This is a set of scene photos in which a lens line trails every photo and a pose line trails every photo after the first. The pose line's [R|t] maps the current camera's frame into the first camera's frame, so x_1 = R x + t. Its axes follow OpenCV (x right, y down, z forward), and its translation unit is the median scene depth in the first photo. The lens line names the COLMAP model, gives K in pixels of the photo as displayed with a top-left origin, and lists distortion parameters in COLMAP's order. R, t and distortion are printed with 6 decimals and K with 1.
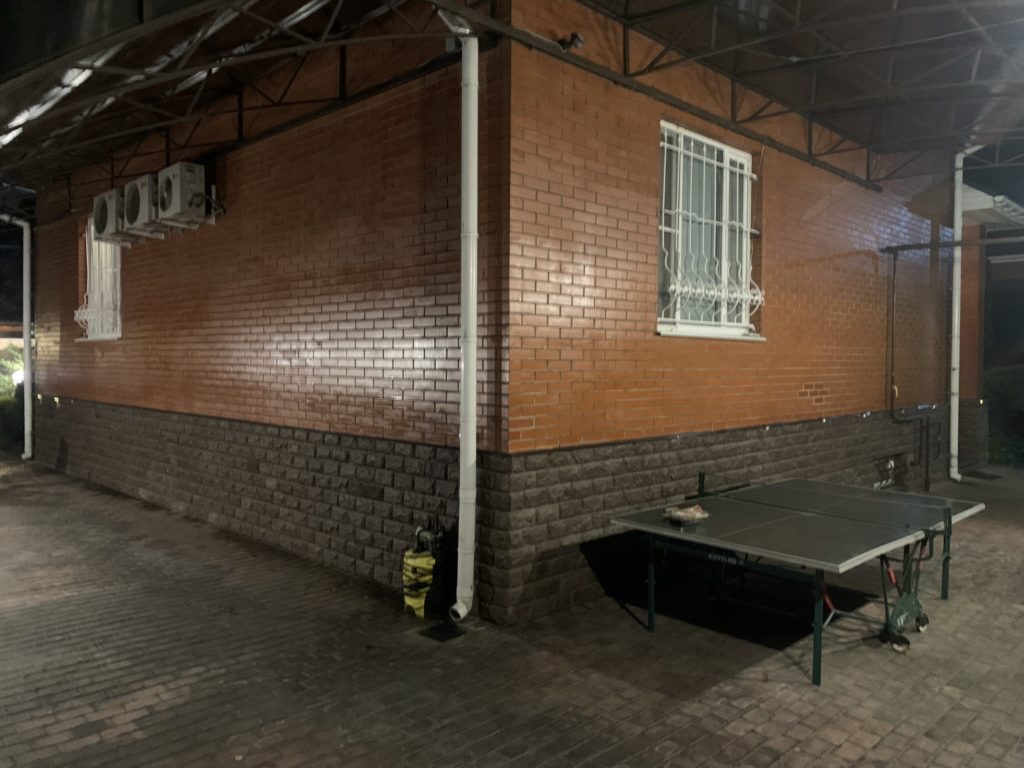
lens RADIAL K [[780.2, 0, 512.0], [0, 780.2, 384.0], [0, 0, 1]] dist [0.011510, -0.001787]
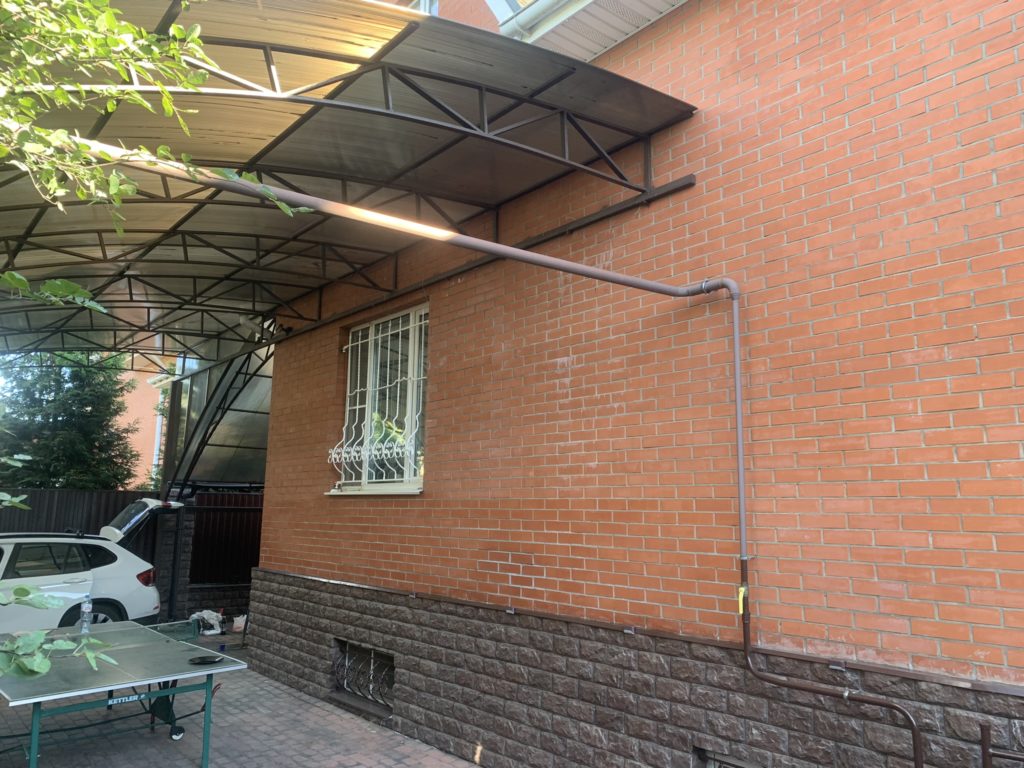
lens RADIAL K [[766.1, 0, 514.4], [0, 766.1, 377.8], [0, 0, 1]] dist [0.051959, -0.074354]
pose [[-0.082414, -0.178496, -0.980483, 1.299774], [-0.046955, 0.983433, -0.175086, -0.041712], [0.995491, 0.031609, -0.089430, 1.284483]]
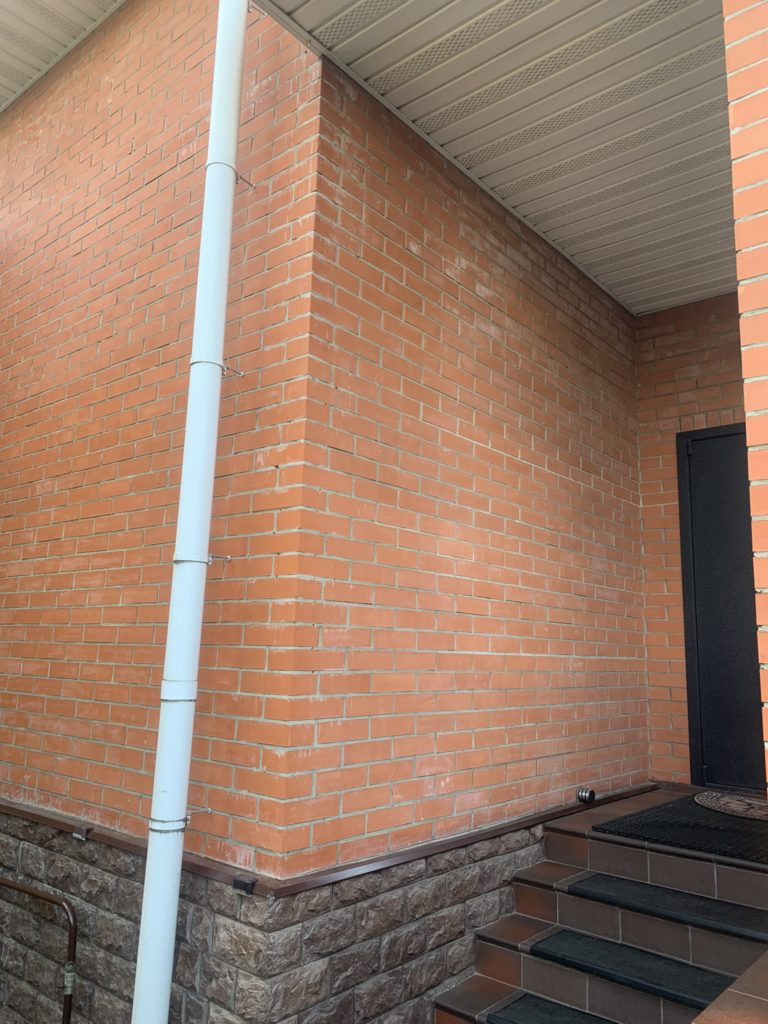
lens RADIAL K [[771.2, 0, 403.0], [0, 771.2, 508.5], [0, 0, 1]] dist [0.004620, 0.002453]
pose [[0.100576, -0.187023, -0.977193, 1.311318], [-0.061469, 0.979129, -0.193720, -0.058568], [0.993029, 0.079550, 0.086981, 1.724975]]
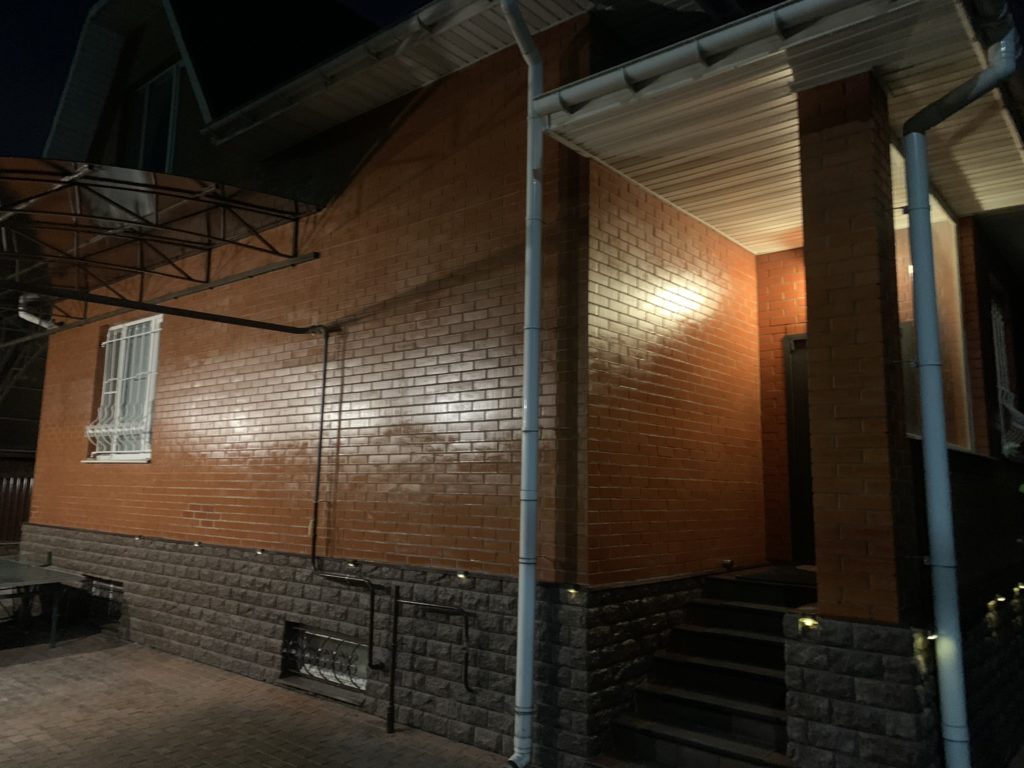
lens RADIAL K [[778.6, 0, 500.6], [0, 778.6, 370.9], [0, 0, 1]] dist [0.012182, 0.000324]
pose [[0.079472, -0.153120, -0.985007, 1.681399], [-0.053216, 0.986071, -0.157579, -0.037787], [0.995416, 0.064941, 0.070217, 1.566070]]
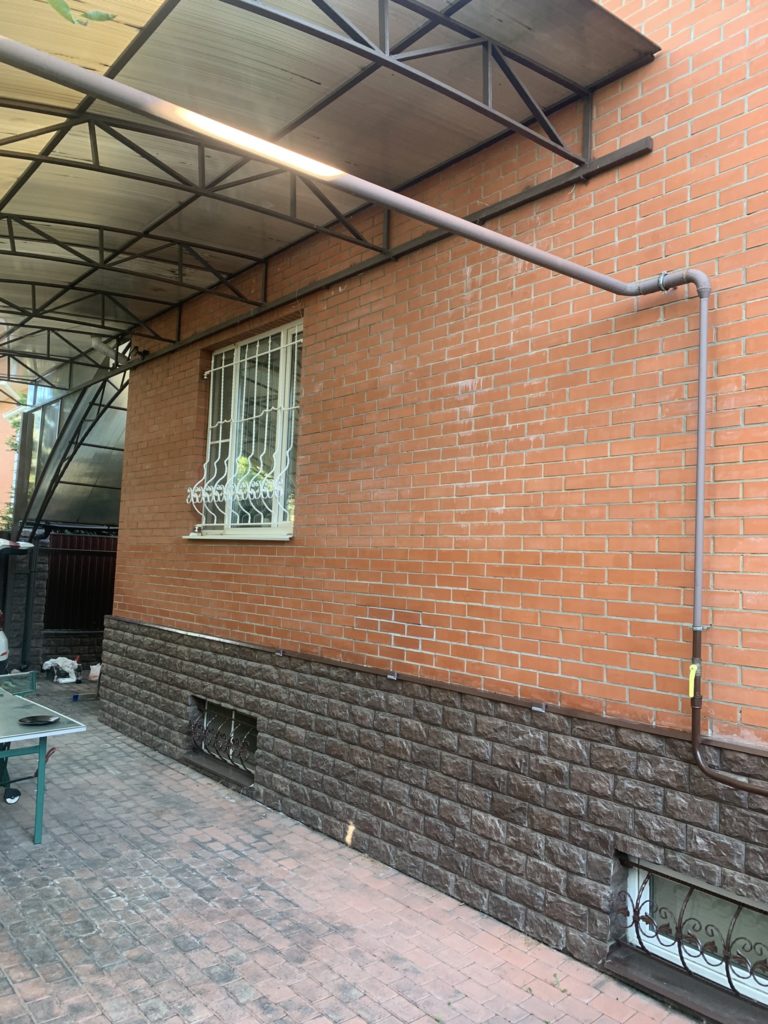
lens RADIAL K [[761.1, 0, 386.9], [0, 761.1, 505.5], [0, 0, 1]] dist [0.050104, -0.054678]
pose [[-0.076342, -0.088609, -0.993137, 1.160453], [-0.077545, 0.993554, -0.082685, -0.038330], [0.994062, 0.070701, -0.082722, 1.256800]]
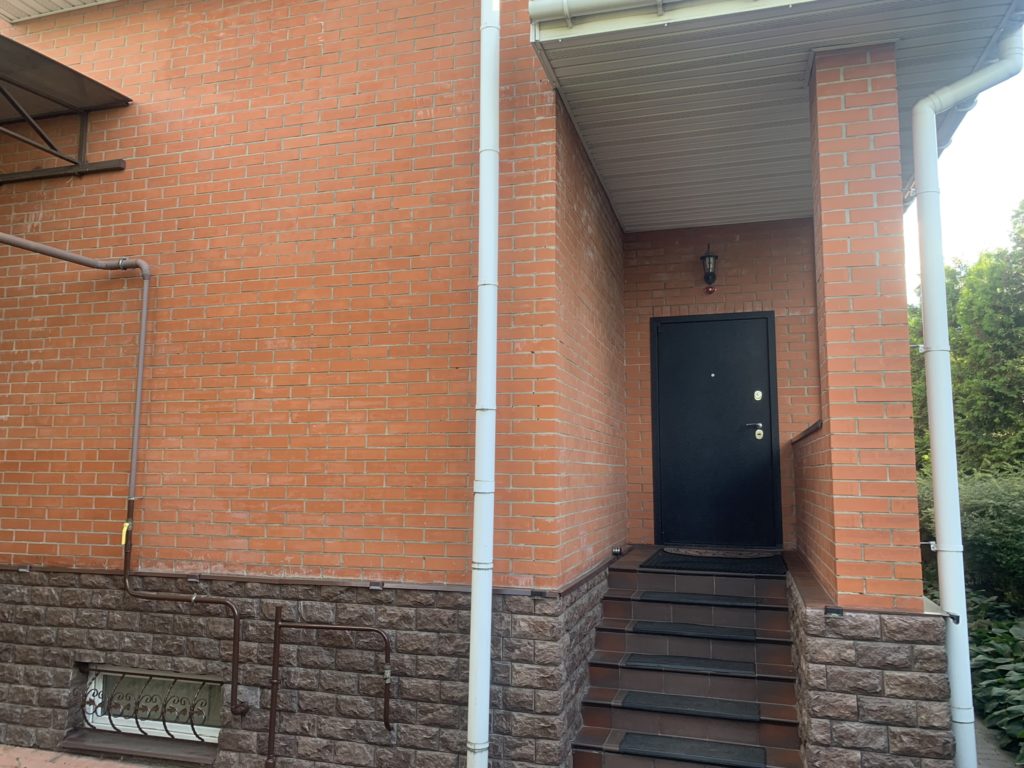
lens RADIAL K [[766.1, 0, 502.0], [0, 766.1, 382.1], [0, 0, 1]] dist [0.021999, -0.015827]
pose [[0.479240, -0.105698, -0.871296, 1.468840], [-0.034545, 0.989681, -0.139060, -0.036729], [0.877004, 0.096742, 0.470644, 1.368360]]
